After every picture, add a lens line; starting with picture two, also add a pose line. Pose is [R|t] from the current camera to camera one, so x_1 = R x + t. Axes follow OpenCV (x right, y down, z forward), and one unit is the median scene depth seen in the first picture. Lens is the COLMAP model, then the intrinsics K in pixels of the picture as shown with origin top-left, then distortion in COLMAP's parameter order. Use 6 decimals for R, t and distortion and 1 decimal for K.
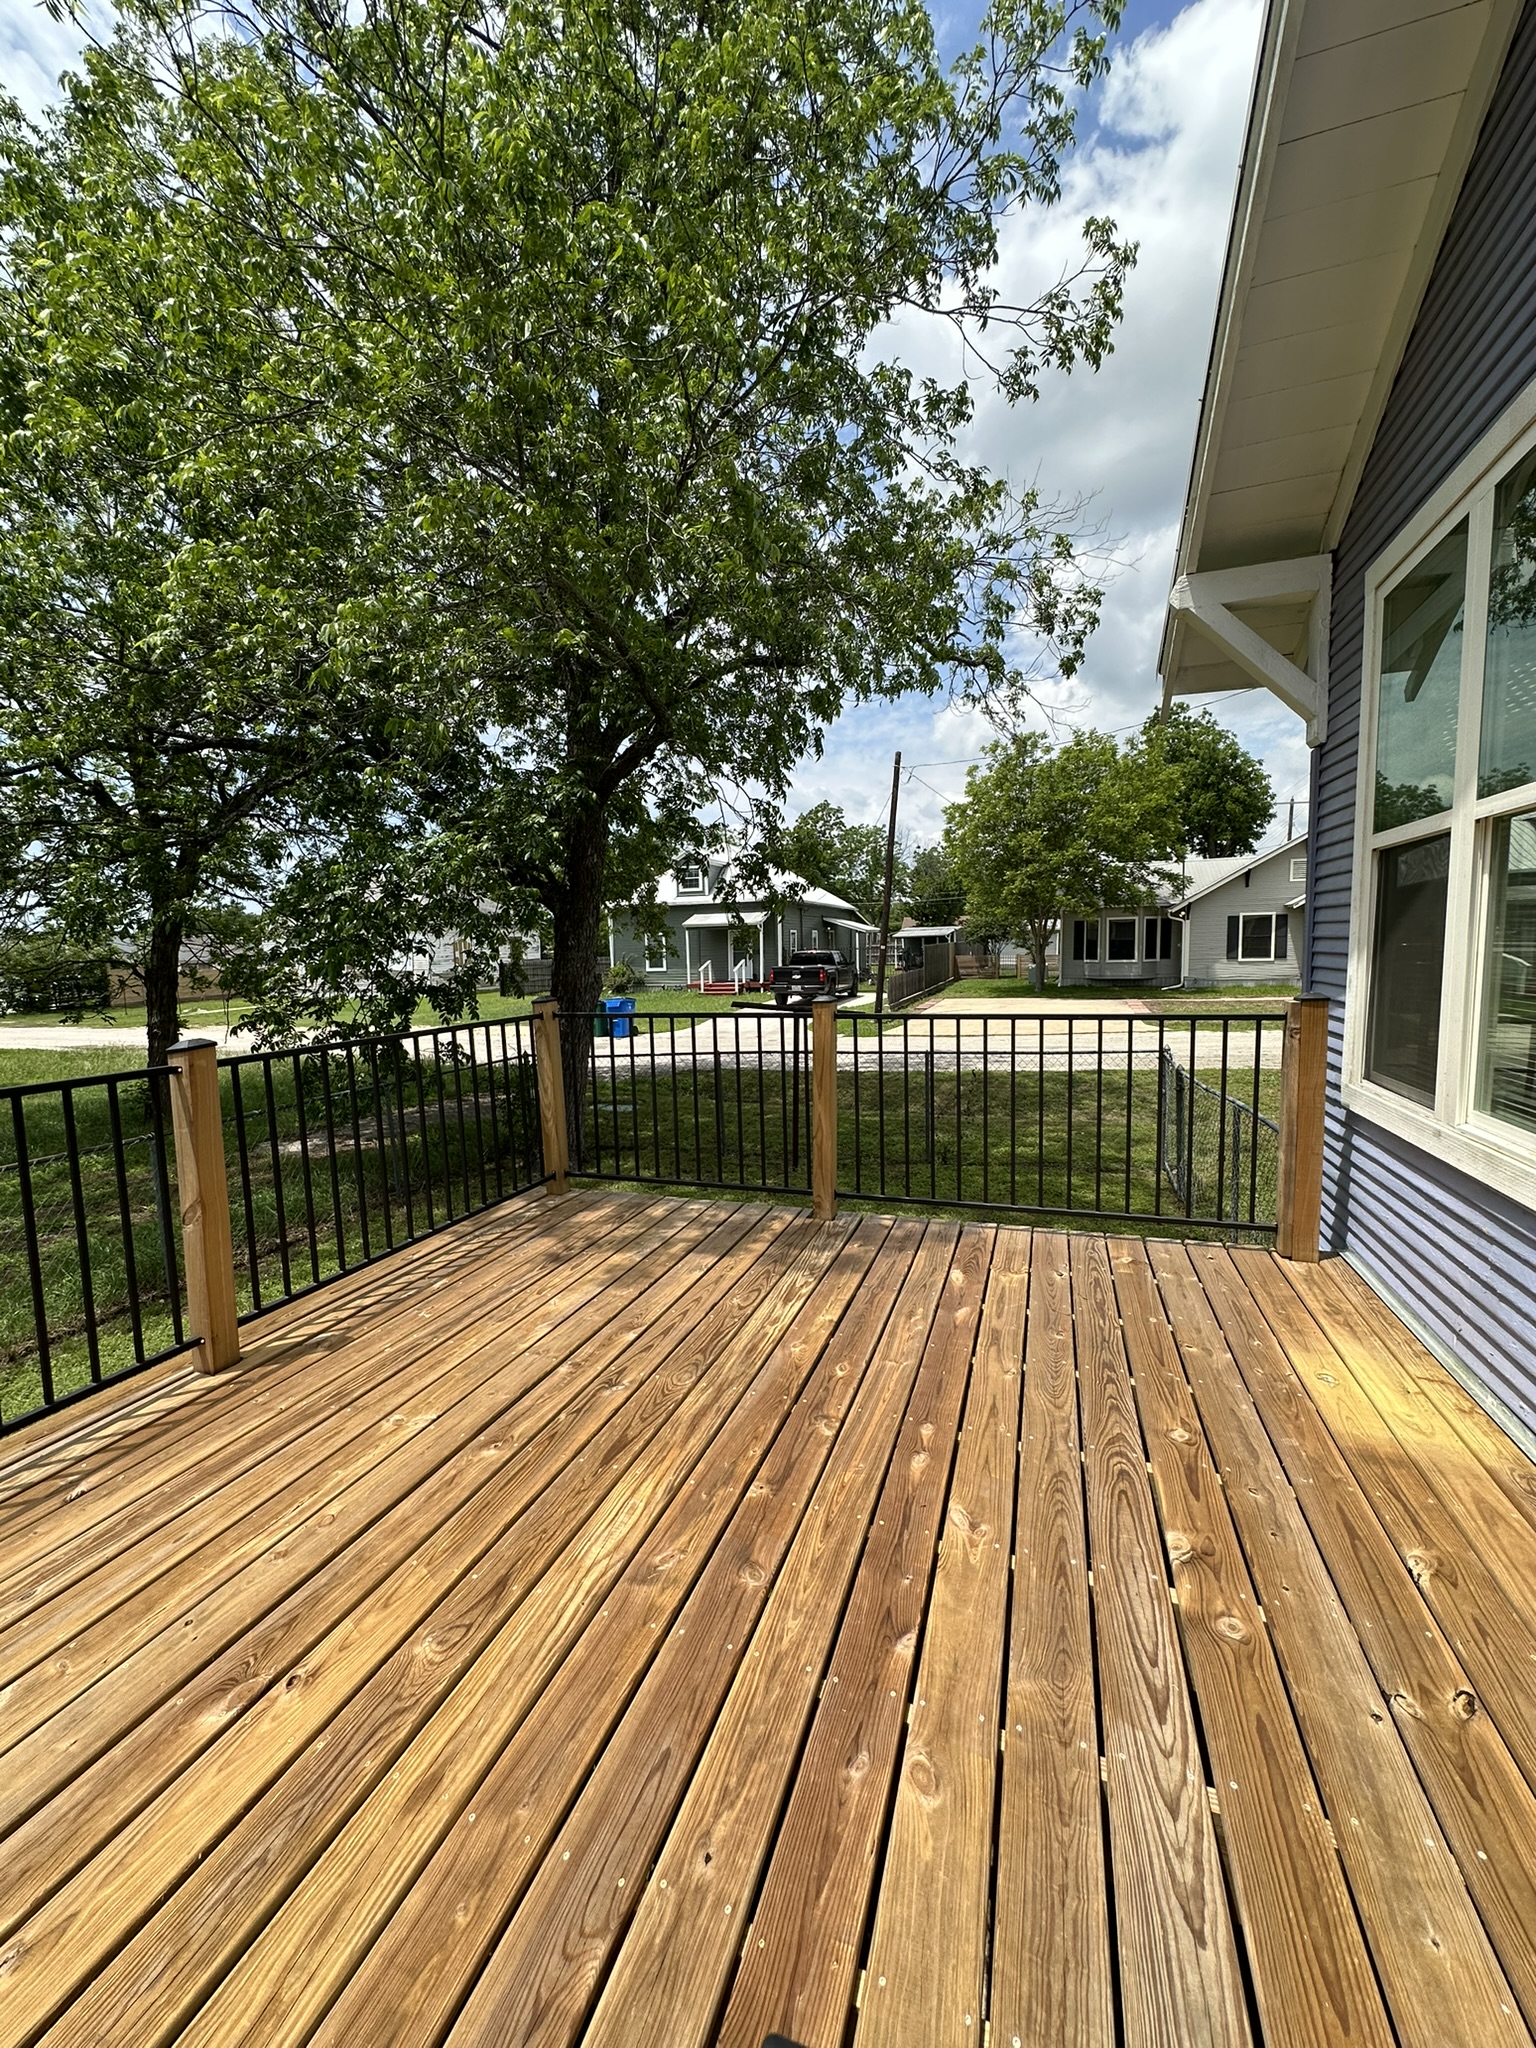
lens RADIAL K [[826.6, 0, 768.0], [0, 826.6, 1024.0], [0, 0, 1]] dist [0.002316, 0.000157]
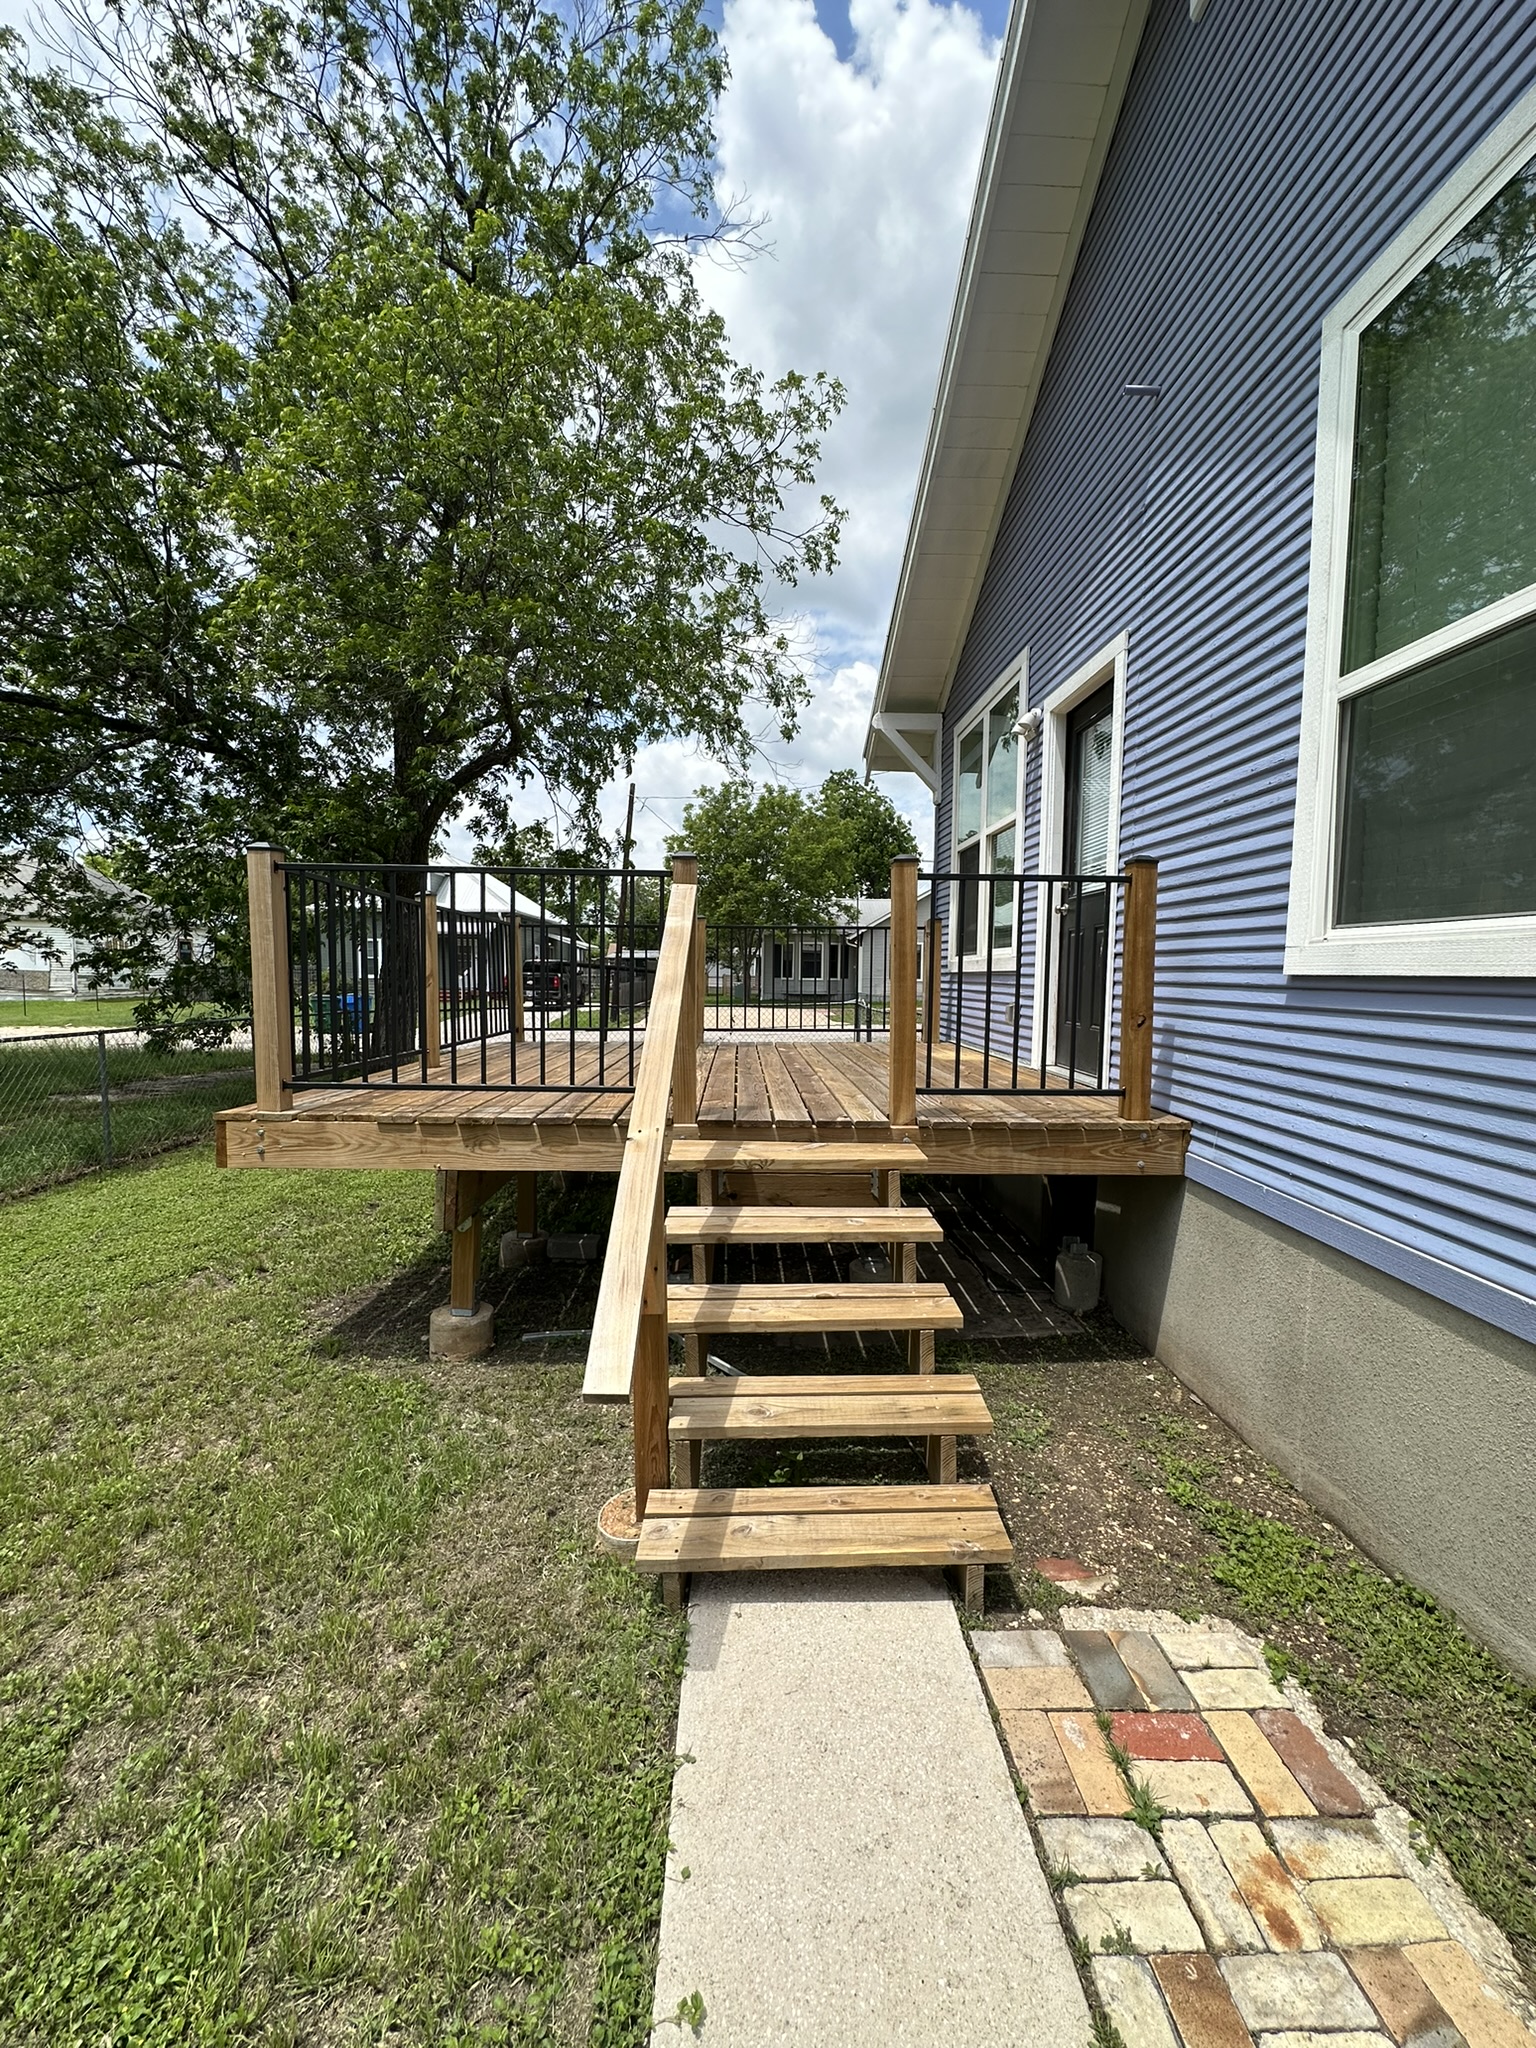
lens RADIAL K [[811.2, 0, 768.0], [0, 811.2, 1024.0], [0, 0, 1]] dist [0.078601, 0.000018]
pose [[0.935843, 0.006247, 0.352362, -0.344047], [0.005571, 0.999456, -0.032515, 0.212815], [-0.352374, 0.032392, 0.935299, -0.572177]]
